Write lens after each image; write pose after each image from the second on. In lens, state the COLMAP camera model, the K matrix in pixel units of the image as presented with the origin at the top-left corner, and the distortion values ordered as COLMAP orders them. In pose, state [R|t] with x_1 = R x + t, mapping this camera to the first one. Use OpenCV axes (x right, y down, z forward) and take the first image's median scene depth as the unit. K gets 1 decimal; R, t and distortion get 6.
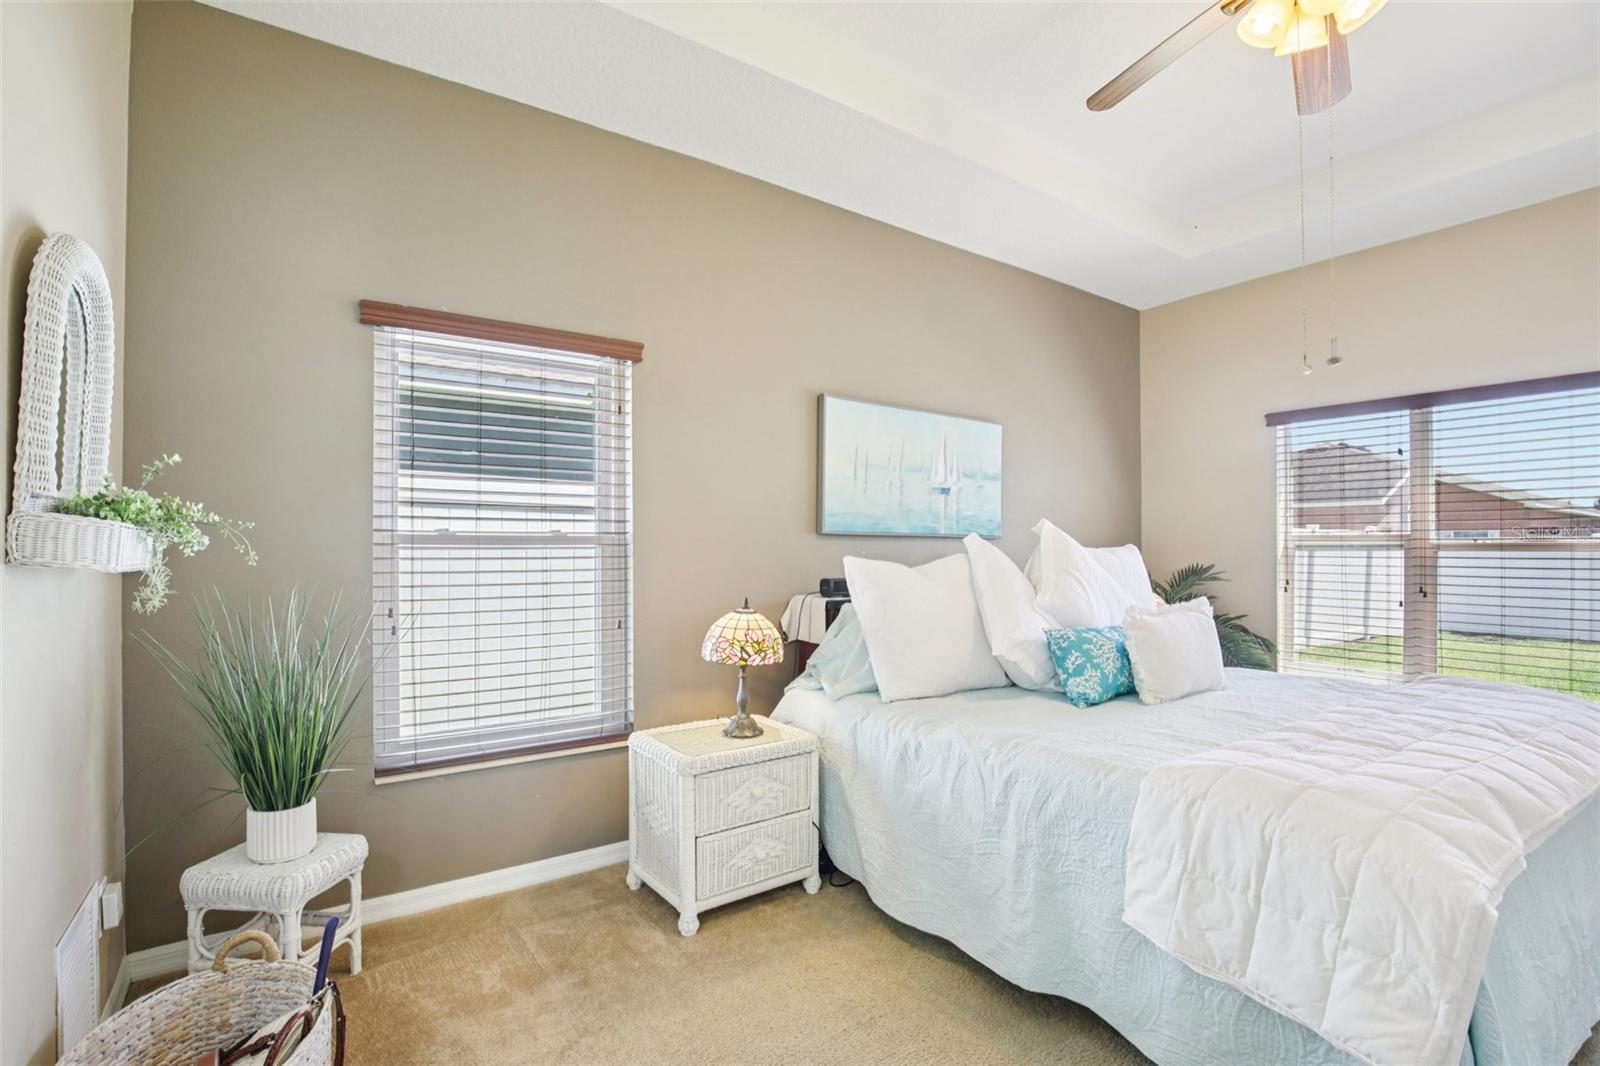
lens RADIAL K [[736.2, 0, 803.1], [0, 736.2, 544.4], [0, 0, 1]] dist [-0.028227, 0.003561]
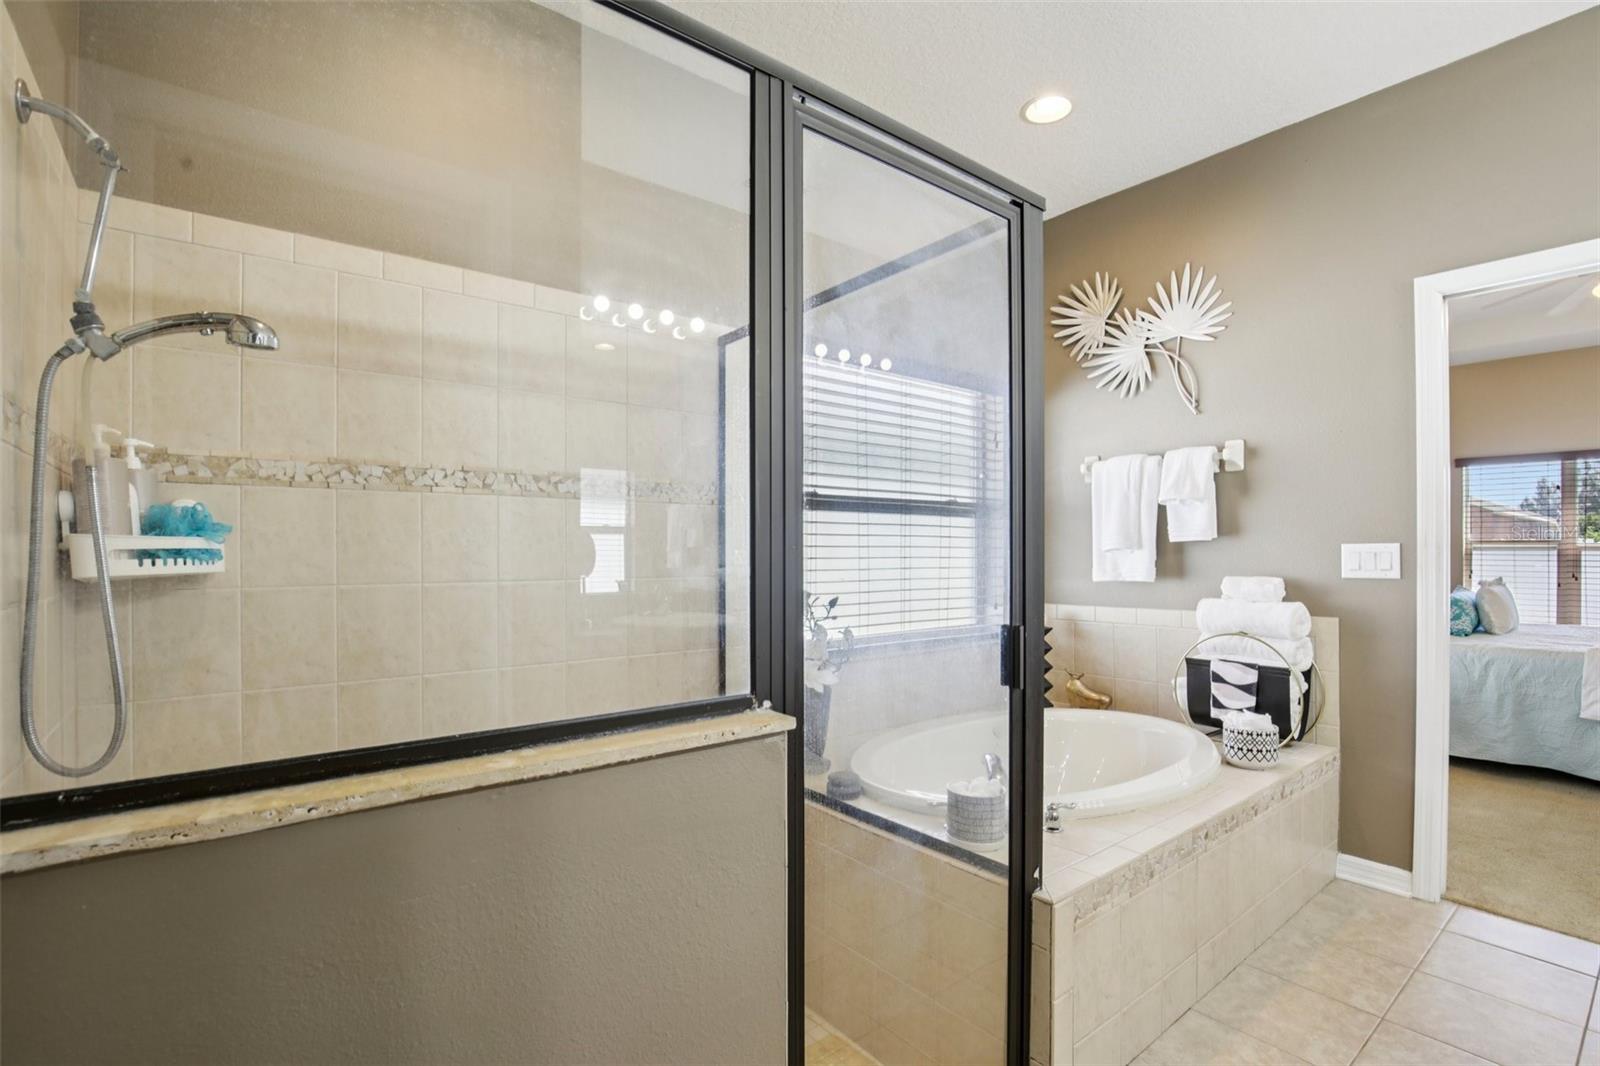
lens RADIAL K [[736.2, 0, 797.5], [0, 736.2, 543.2], [0, 0, 1]] dist [-0.028227, 0.003561]
pose [[0.998275, 0.001634, 0.058684, -1.721116], [-0.001438, 0.999993, -0.003381, 0.000953], [-0.058689, 0.003290, 0.998271, -0.854516]]
